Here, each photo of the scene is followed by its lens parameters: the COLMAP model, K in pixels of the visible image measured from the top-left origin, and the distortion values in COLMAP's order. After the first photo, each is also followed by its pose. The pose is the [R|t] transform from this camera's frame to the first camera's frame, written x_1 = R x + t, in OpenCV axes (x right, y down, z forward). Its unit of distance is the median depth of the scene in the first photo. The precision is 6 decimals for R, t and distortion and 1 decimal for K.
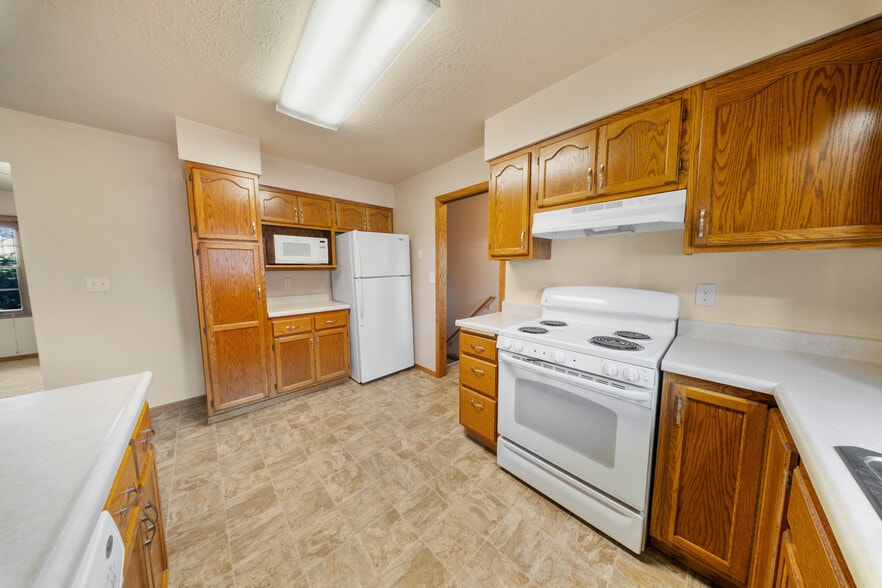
lens RADIAL K [[260.2, 0, 442.9], [0, 260.2, 291.6], [0, 0, 1]] dist [-0.000076, -0.000043]
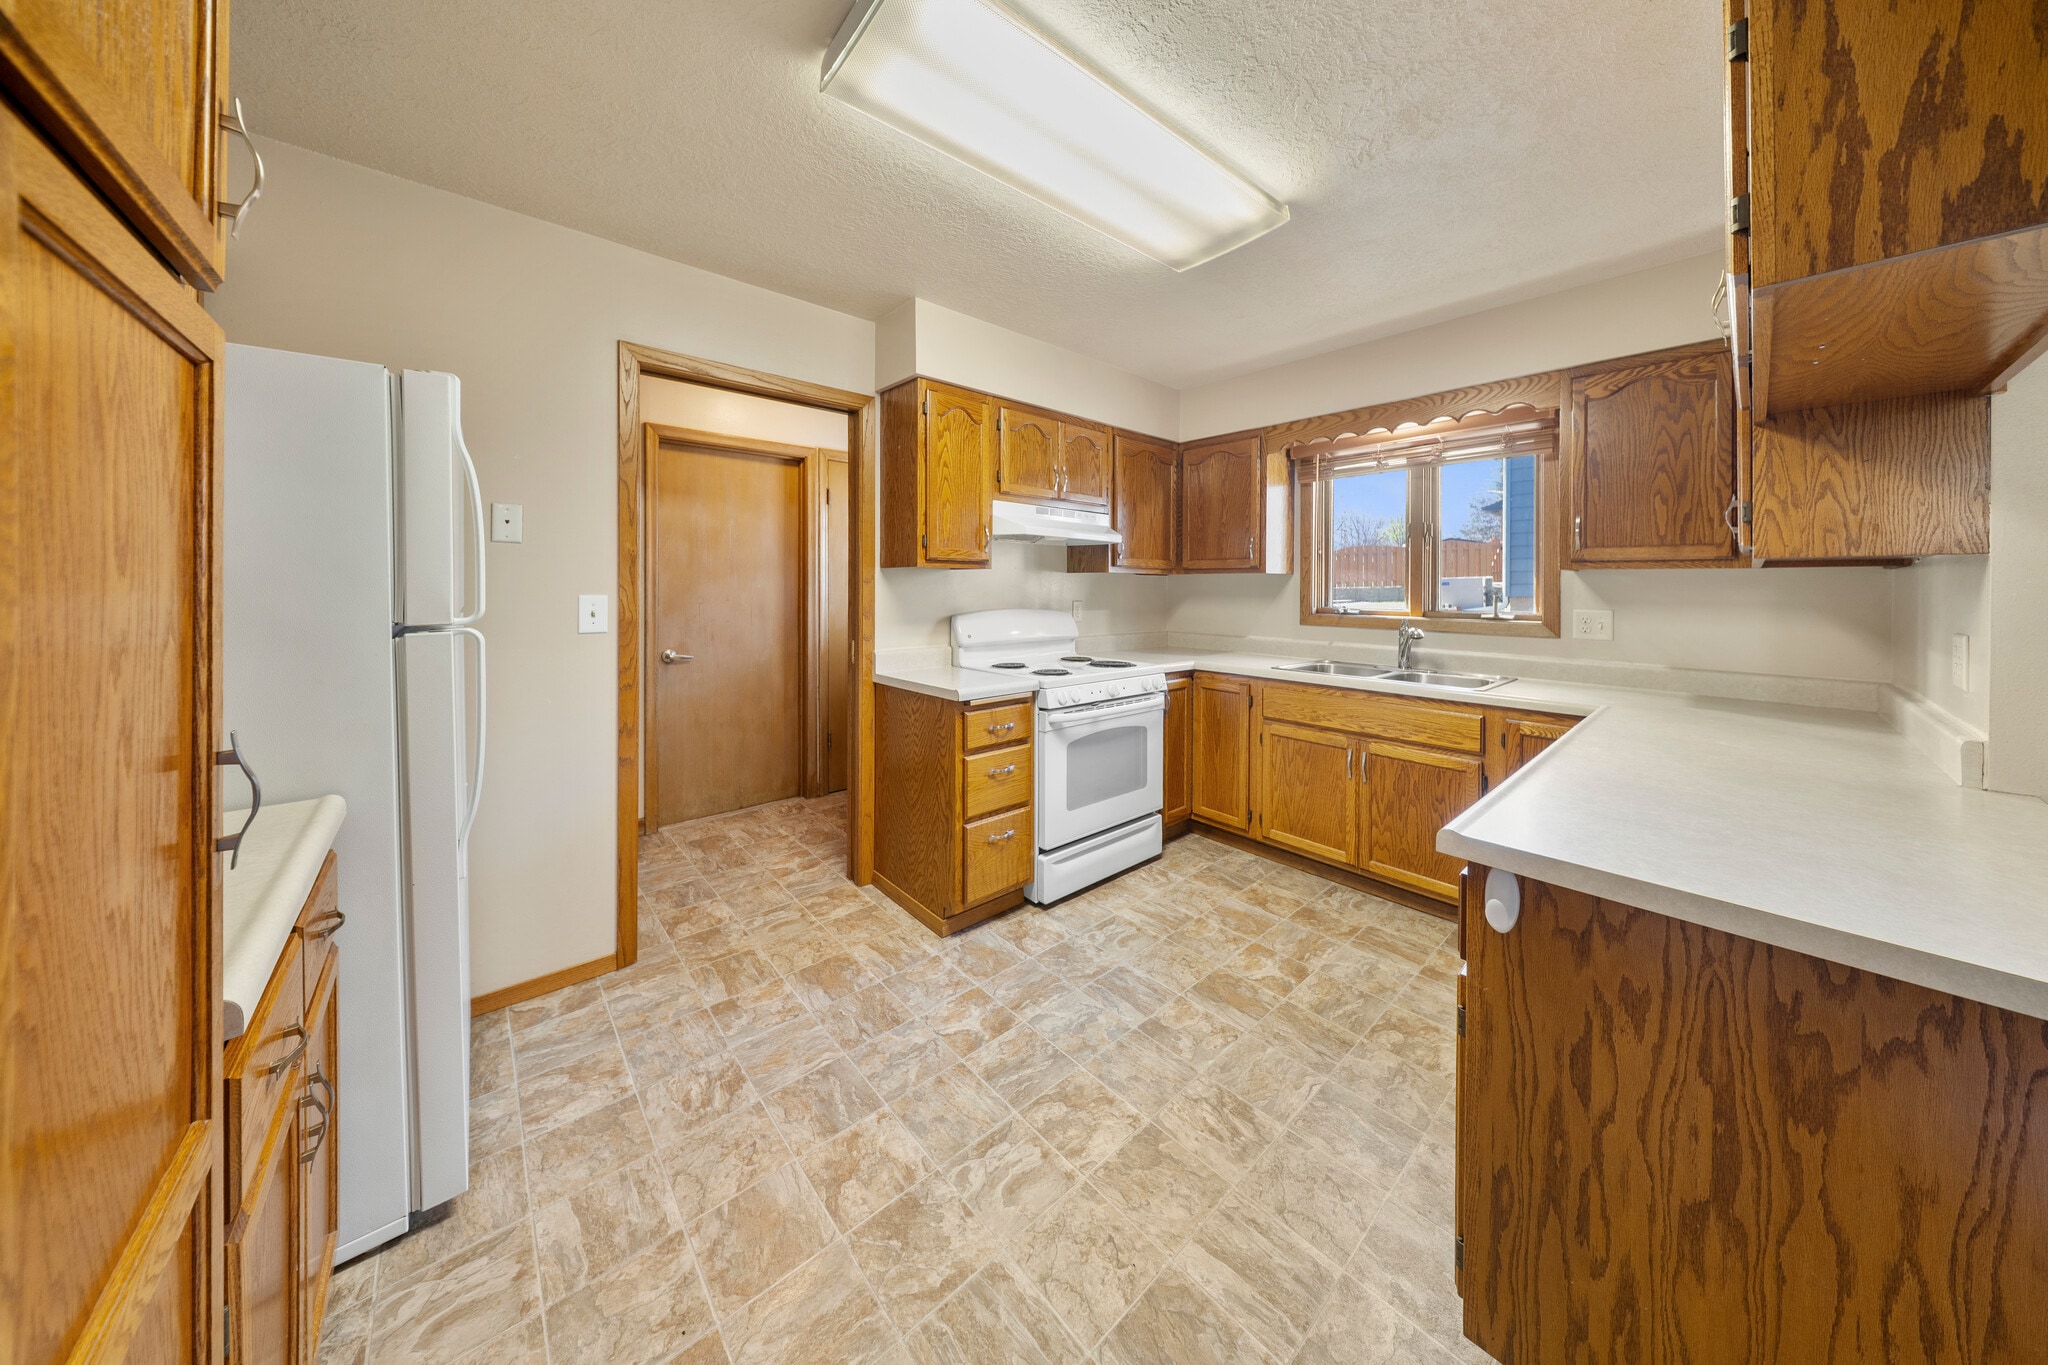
lens RADIAL K [[624.7, 0, 1017.3], [0, 624.7, 593.5], [0, 0, 1]] dist [-0.001799, -0.000057]
pose [[0.051414, -0.003346, 0.998672, -1.422522], [0.093116, 0.995654, -0.001458, -0.073714], [-0.994327, 0.093067, 0.051502, 1.054945]]
